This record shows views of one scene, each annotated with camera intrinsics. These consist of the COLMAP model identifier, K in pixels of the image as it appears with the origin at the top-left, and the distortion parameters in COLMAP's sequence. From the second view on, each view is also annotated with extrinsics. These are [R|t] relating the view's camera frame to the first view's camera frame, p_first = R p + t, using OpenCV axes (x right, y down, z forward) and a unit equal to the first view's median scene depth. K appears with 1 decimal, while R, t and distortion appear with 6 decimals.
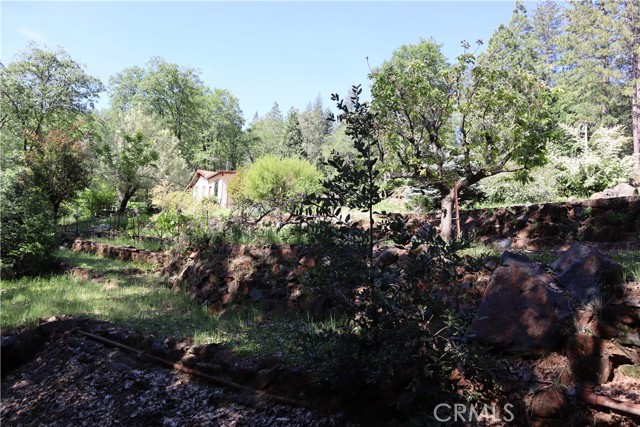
lens RADIAL K [[447.1, 0, 319.7], [0, 447.1, 213.4], [0, 0, 1]] dist [-0.121221, 0.078490]
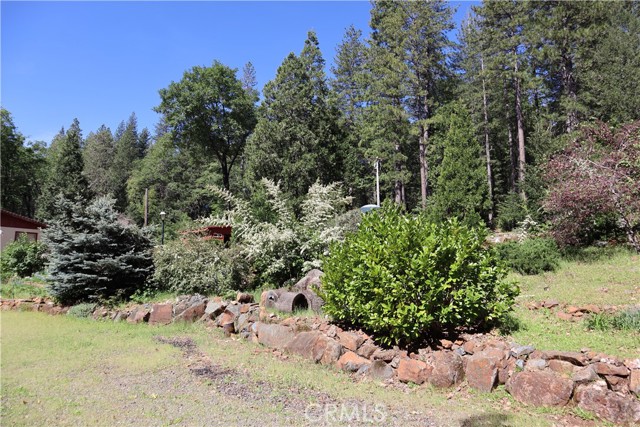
lens RADIAL K [[447.1, 0, 320.7], [0, 447.1, 213.6], [0, 0, 1]] dist [-0.121221, 0.078490]
pose [[0.935874, 0.003692, 0.352314, 0.119350], [0.014007, 0.998765, -0.047672, -0.033802], [-0.352055, 0.049550, 0.934667, 0.077383]]
